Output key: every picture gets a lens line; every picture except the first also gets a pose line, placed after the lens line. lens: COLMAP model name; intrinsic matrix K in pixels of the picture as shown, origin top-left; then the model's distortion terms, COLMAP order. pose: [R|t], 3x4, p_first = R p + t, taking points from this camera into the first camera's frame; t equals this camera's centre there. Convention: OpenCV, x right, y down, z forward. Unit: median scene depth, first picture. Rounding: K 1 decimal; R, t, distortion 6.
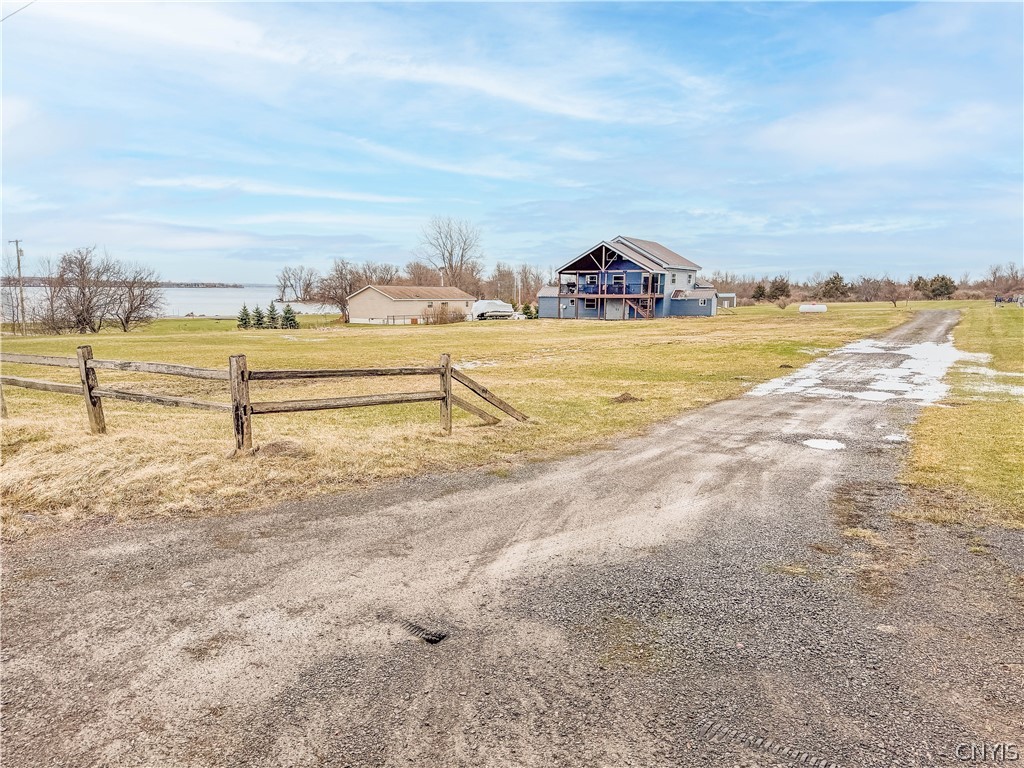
lens RADIAL K [[726.2, 0, 512.0], [0, 726.2, 384.0], [0, 0, 1]] dist [-0.003807, -0.002268]
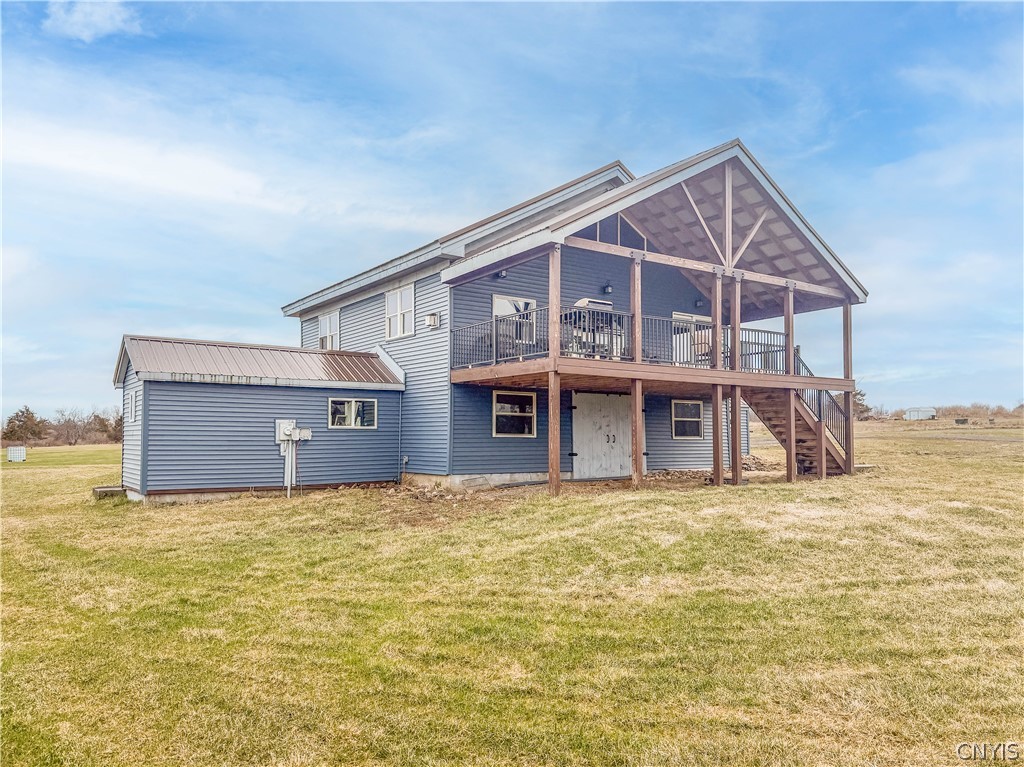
lens RADIAL K [[738.3, 0, 512.0], [0, 738.3, 383.5], [0, 0, 1]] dist [0.062148, -0.000428]
pose [[0.428534, 0.063117, 0.901318, -0.071042], [0.115786, 0.985496, -0.124063, -0.061639], [-0.896076, 0.157525, 0.415010, 0.605913]]
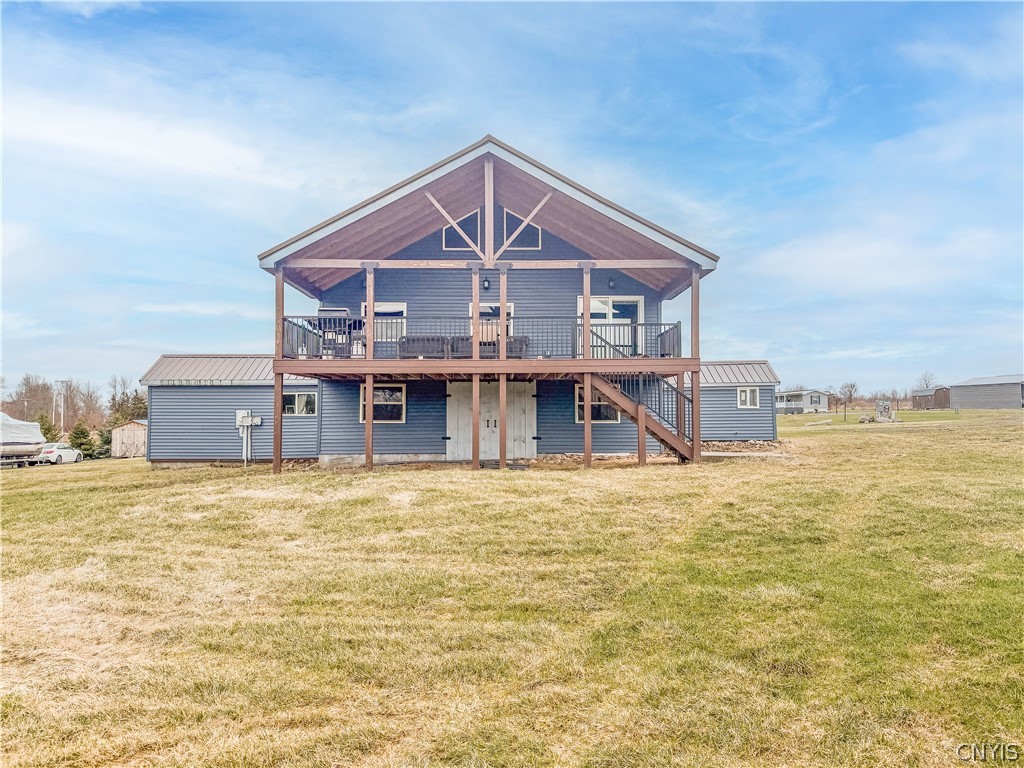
lens RADIAL K [[726.2, 0, 512.0], [0, 726.2, 384.0], [0, 0, 1]] dist [-0.003807, -0.002268]
pose [[0.843595, 0.014549, 0.536783, 0.003951], [0.077363, 0.985911, -0.148303, -0.049822], [-0.531378, 0.166635, 0.830584, 0.501078]]
